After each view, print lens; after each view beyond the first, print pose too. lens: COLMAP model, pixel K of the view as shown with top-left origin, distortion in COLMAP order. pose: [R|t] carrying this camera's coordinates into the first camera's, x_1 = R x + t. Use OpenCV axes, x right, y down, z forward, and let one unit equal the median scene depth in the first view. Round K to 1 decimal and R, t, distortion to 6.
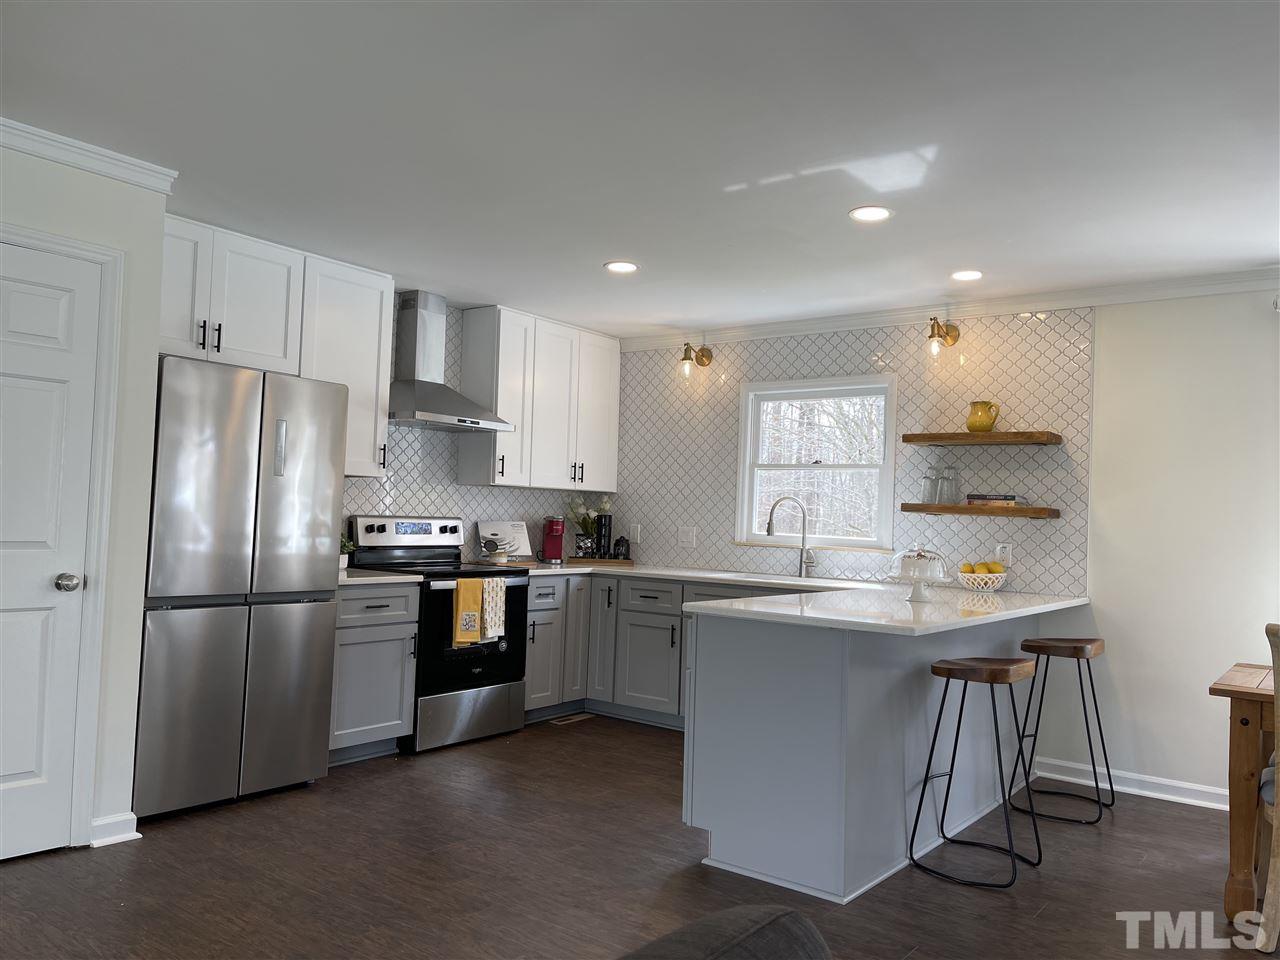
lens RADIAL K [[974.8, 0, 640.0], [0, 974.8, 480.0], [0, 0, 1]] dist [0.131729, -0.181657]
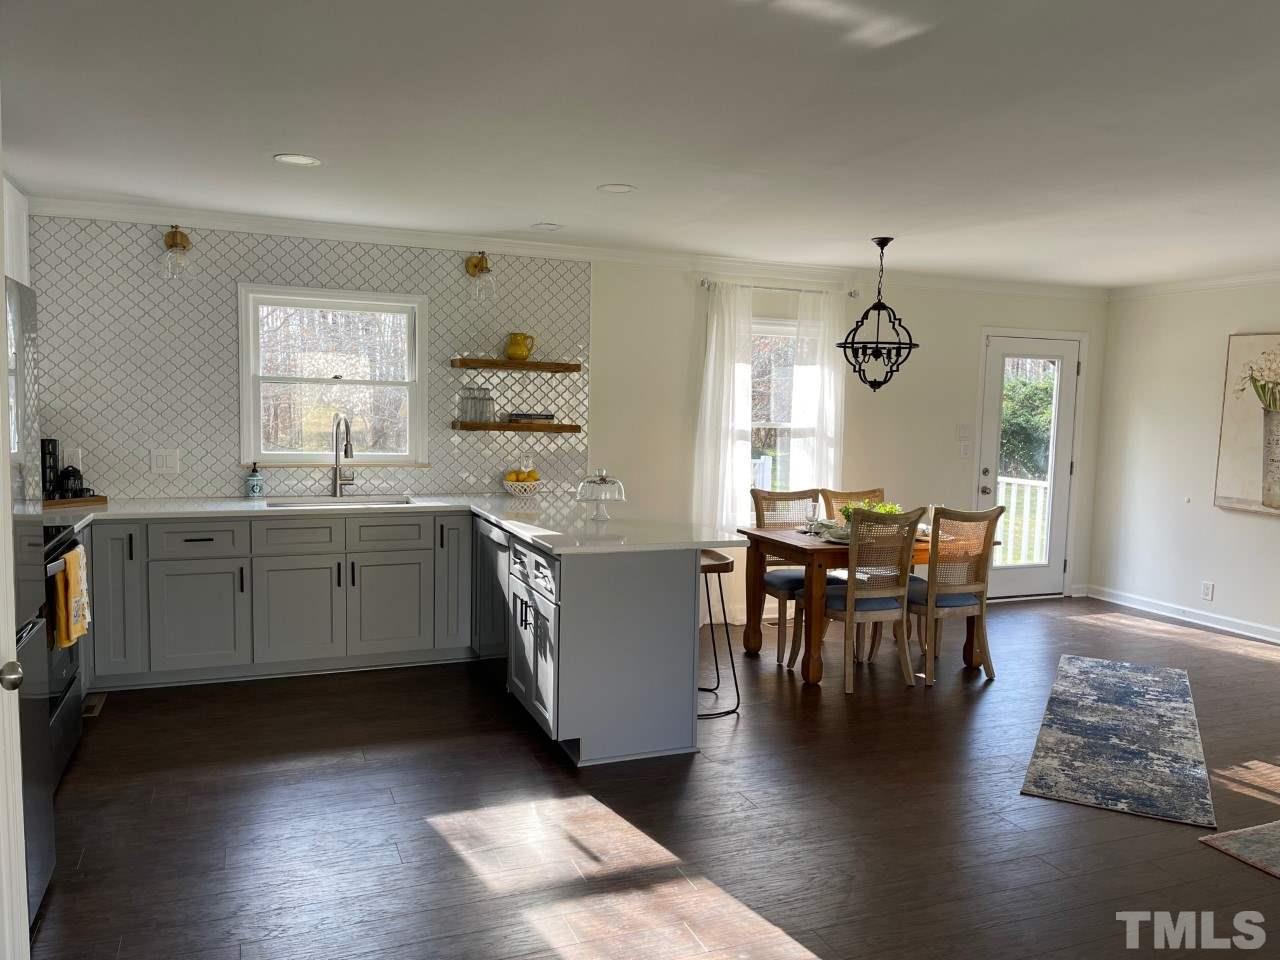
lens RADIAL K [[974.8, 0, 640.0], [0, 974.8, 480.0], [0, 0, 1]] dist [0.131729, -0.181657]
pose [[0.506257, -0.093946, 0.857250, -0.523020], [-0.038826, 0.990558, 0.131484, -0.058287], [-0.861508, -0.099849, 0.497829, 0.249846]]
